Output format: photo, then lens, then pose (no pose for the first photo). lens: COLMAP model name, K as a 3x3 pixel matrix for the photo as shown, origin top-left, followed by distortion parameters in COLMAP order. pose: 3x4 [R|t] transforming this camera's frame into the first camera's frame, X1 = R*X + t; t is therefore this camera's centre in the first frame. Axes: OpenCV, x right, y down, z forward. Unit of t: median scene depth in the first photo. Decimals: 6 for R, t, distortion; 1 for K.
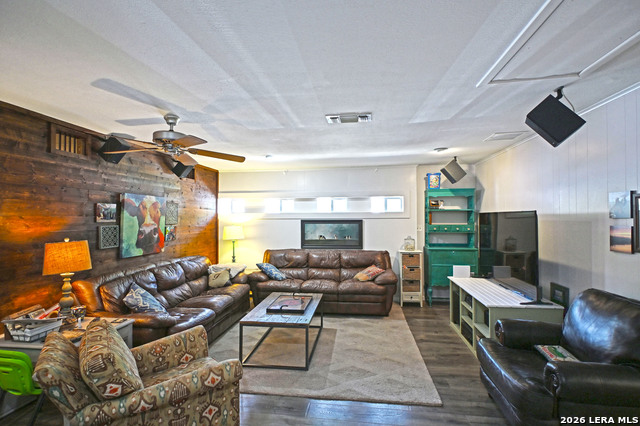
lens RADIAL K [[311.9, 0, 321.9], [0, 311.9, 213.0], [0, 0, 1]] dist [-0.000419, 0.000665]
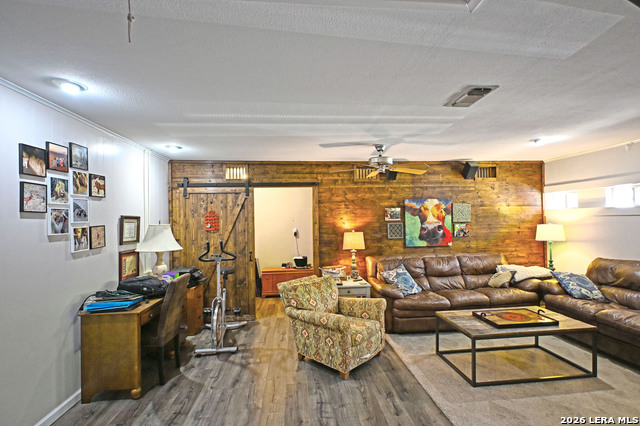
lens RADIAL K [[311.9, 0, 321.9], [0, 311.9, 213.0], [0, 0, 1]] dist [-0.000419, 0.000665]
pose [[0.224382, -0.020468, -0.974286, 0.573186], [0.032011, 0.999395, -0.013623, 0.002484], [0.973975, -0.028131, 0.224901, 0.300888]]
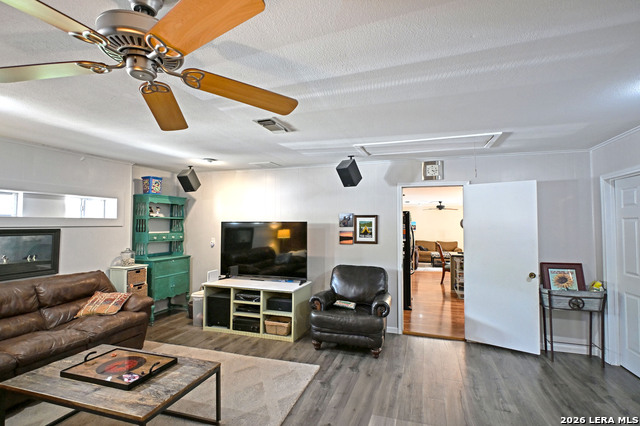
lens RADIAL K [[311.9, 0, 321.9], [0, 311.9, 213.0], [0, 0, 1]] dist [-0.000419, 0.000665]
pose [[0.177311, 0.041159, 0.983294, -0.606361], [-0.017876, 0.999095, -0.038597, 0.005233], [-0.983992, -0.010734, 0.177886, 0.480021]]
